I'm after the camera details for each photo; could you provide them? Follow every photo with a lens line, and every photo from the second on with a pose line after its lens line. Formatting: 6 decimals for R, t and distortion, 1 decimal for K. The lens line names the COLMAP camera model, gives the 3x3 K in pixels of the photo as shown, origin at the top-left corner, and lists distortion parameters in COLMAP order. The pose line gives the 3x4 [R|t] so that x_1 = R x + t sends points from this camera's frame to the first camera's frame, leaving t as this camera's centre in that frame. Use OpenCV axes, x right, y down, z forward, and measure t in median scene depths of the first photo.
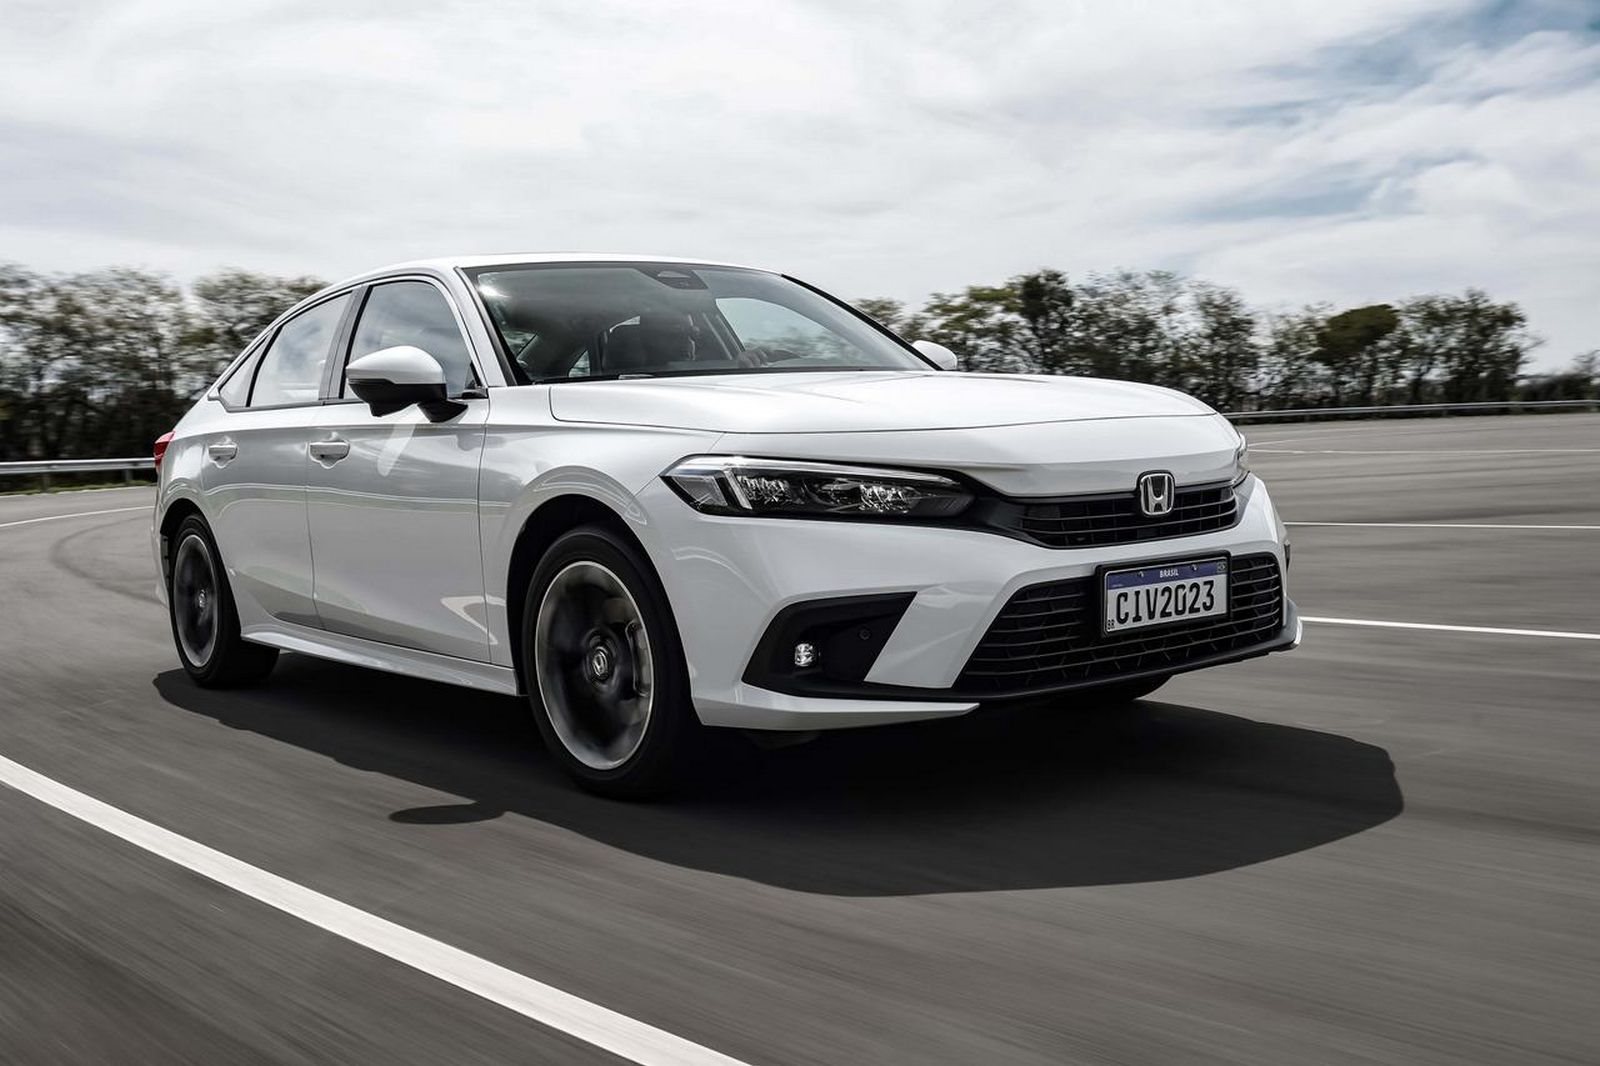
lens RADIAL K [[1642.7, 0, 800.0], [0, 1642.7, 533.0], [0, 0, 1]] dist [0.017205, 0.014318]
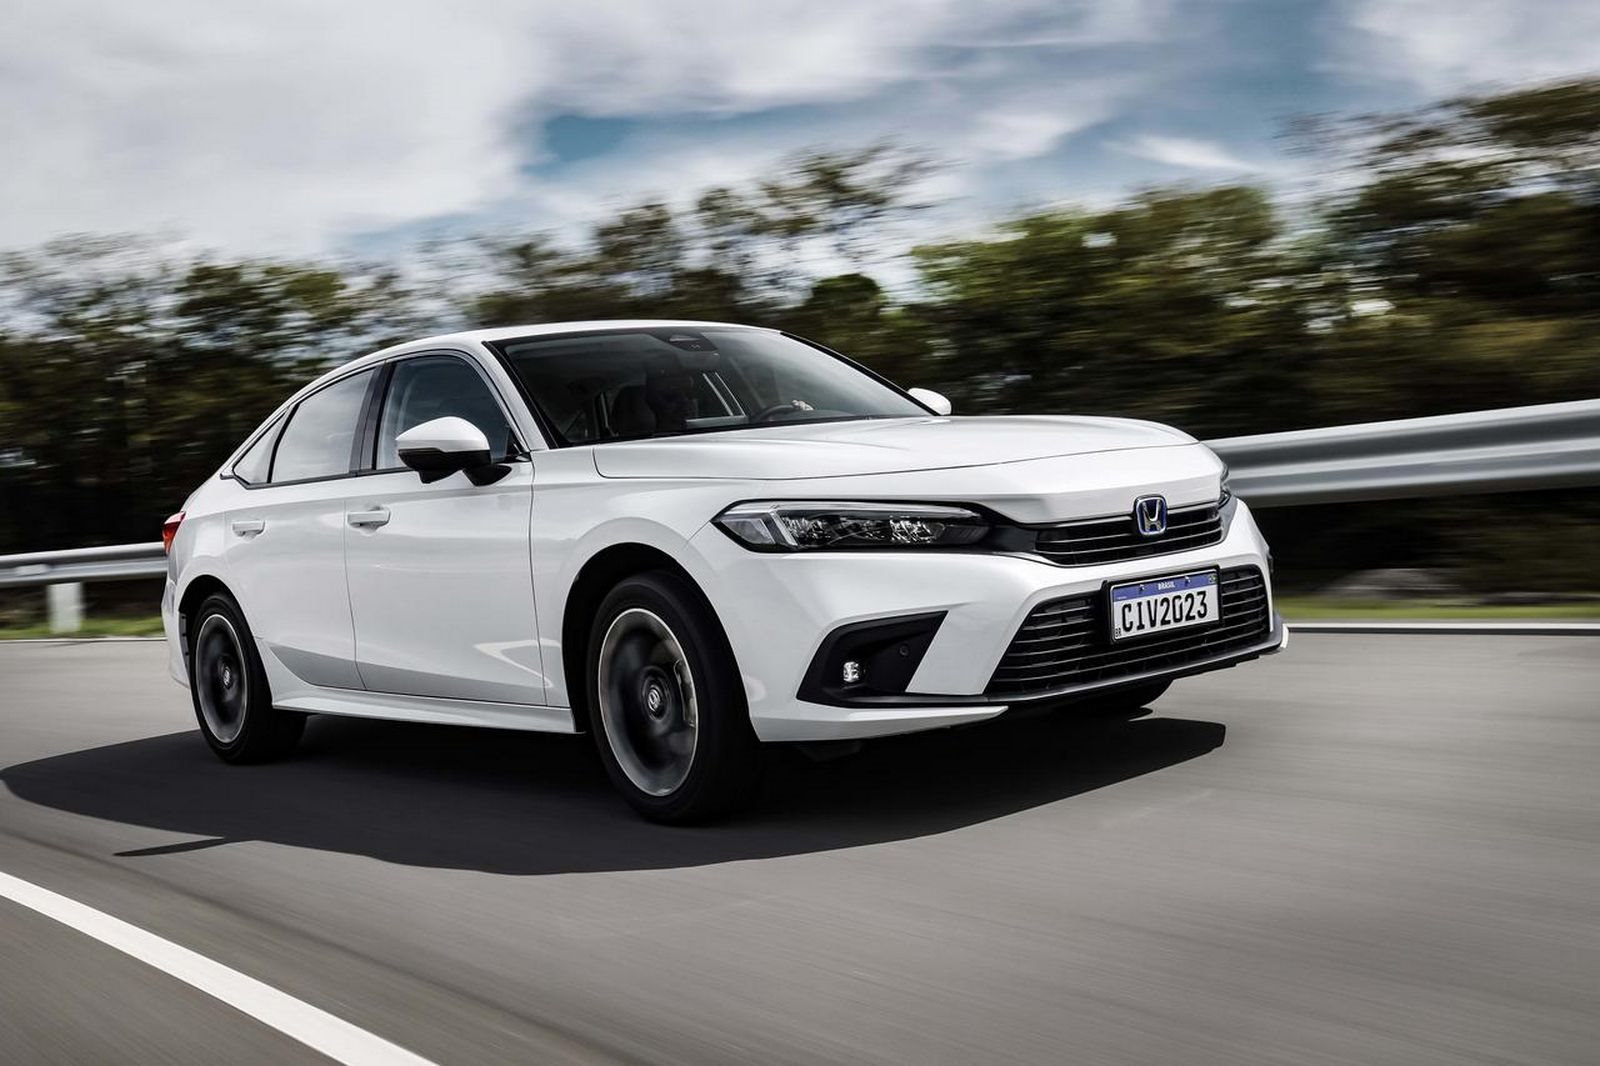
lens RADIAL K [[1843.0, 0, 800.0], [0, 1843.0, 533.0], [0, 0, 1]] dist [-0.001409, -0.004231]
pose [[0.998167, -0.049873, 0.034283, -0.066213], [0.051149, 0.997991, -0.037383, 0.022760], [-0.032350, 0.039068, 0.998713, -0.249010]]
